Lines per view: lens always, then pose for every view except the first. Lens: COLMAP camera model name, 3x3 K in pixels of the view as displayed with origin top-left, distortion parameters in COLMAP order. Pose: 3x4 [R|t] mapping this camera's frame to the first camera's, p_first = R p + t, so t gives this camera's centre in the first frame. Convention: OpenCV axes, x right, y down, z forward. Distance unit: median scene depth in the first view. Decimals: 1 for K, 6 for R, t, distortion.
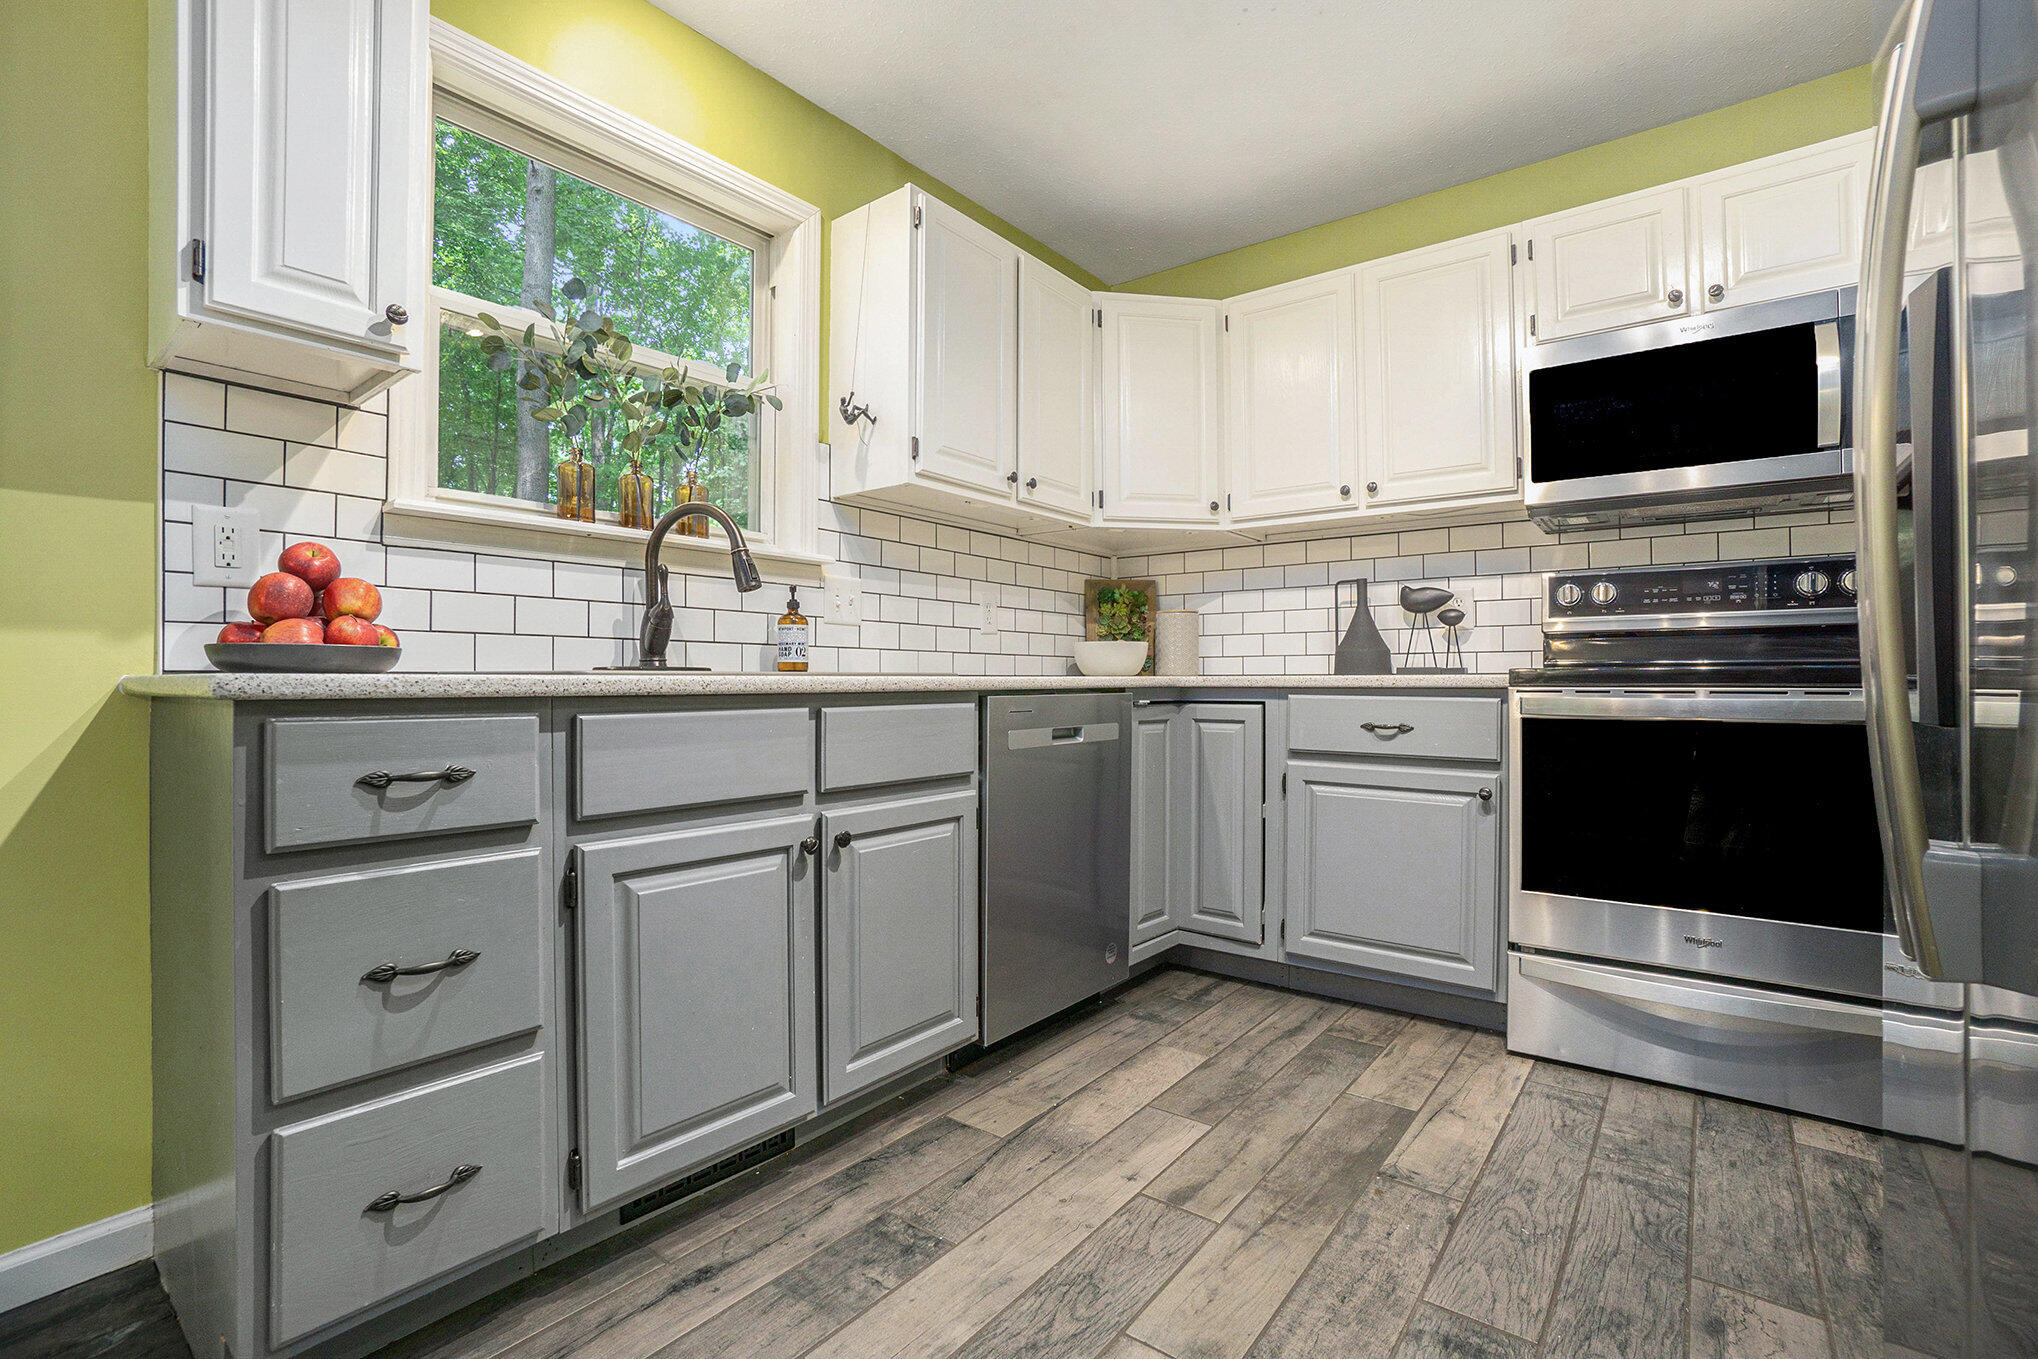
lens RADIAL K [[925.5, 0, 987.8], [0, 925.5, 676.2], [0, 0, 1]] dist [-0.067975, 0.024469]
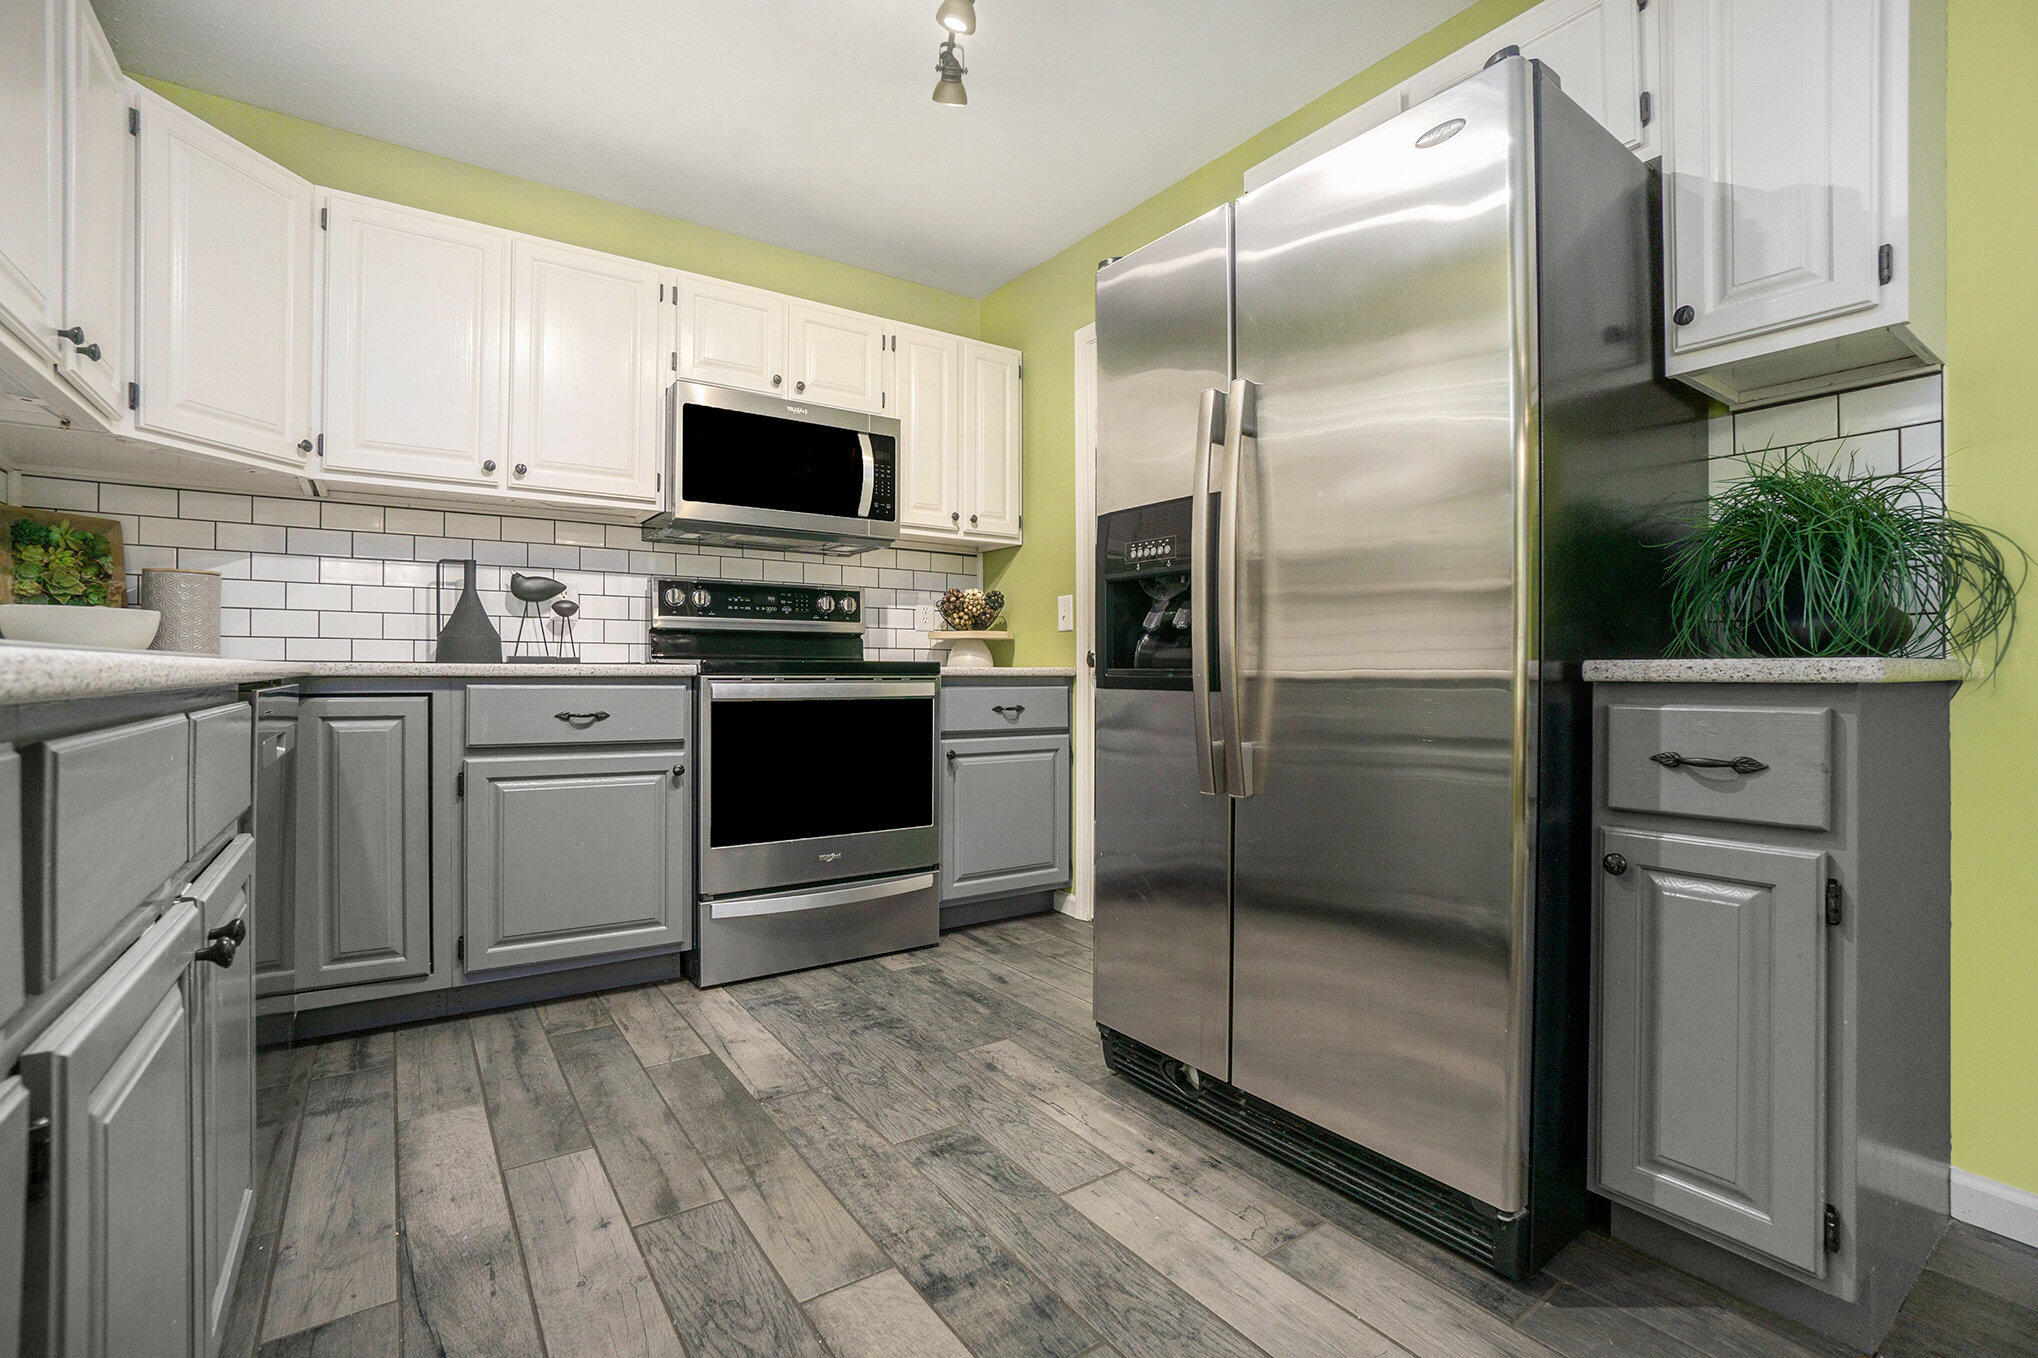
lens RADIAL K [[908.2, 0, 1059.1], [0, 908.2, 668.8], [0, 0, 1]] dist [-0.066213, 0.021514]
pose [[0.251464, 0.005132, 0.967853, -0.391409], [-0.008791, 0.999957, -0.003018, 0.002295], [-0.967827, -0.007749, 0.251498, 0.241881]]
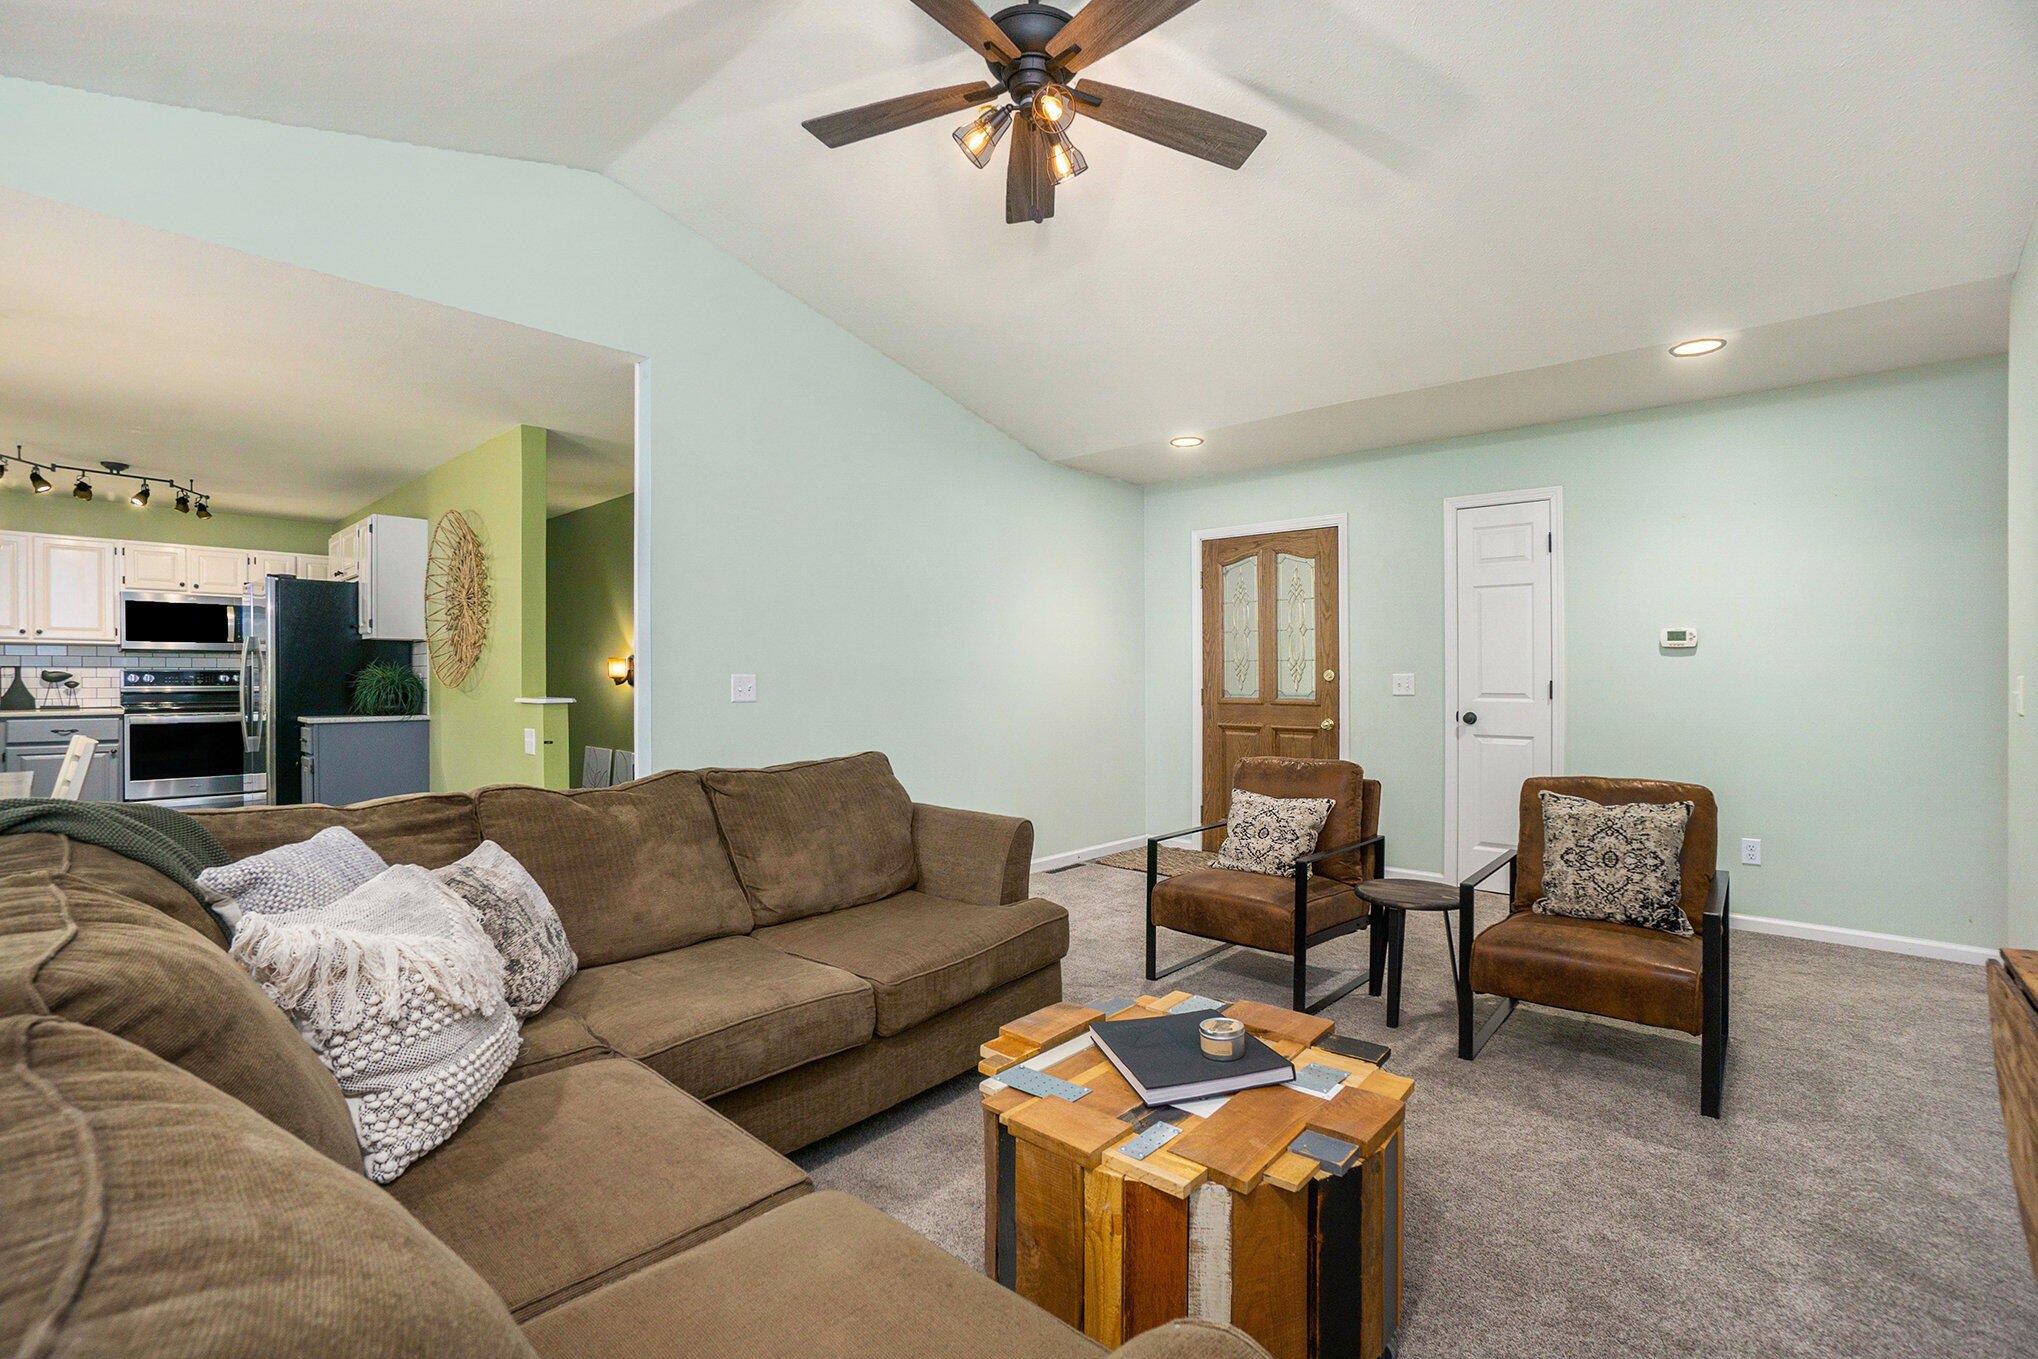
lens RADIAL K [[885.1, 0, 1019.0], [0, 885.1, 679.5], [0, 0, 1]] dist [-0.063100, 0.018803]
pose [[0.048304, -0.001019, 0.998832, -1.886322], [-0.007981, 0.999967, 0.001406, -0.120136], [-0.998801, -0.008040, 0.048294, -1.905293]]
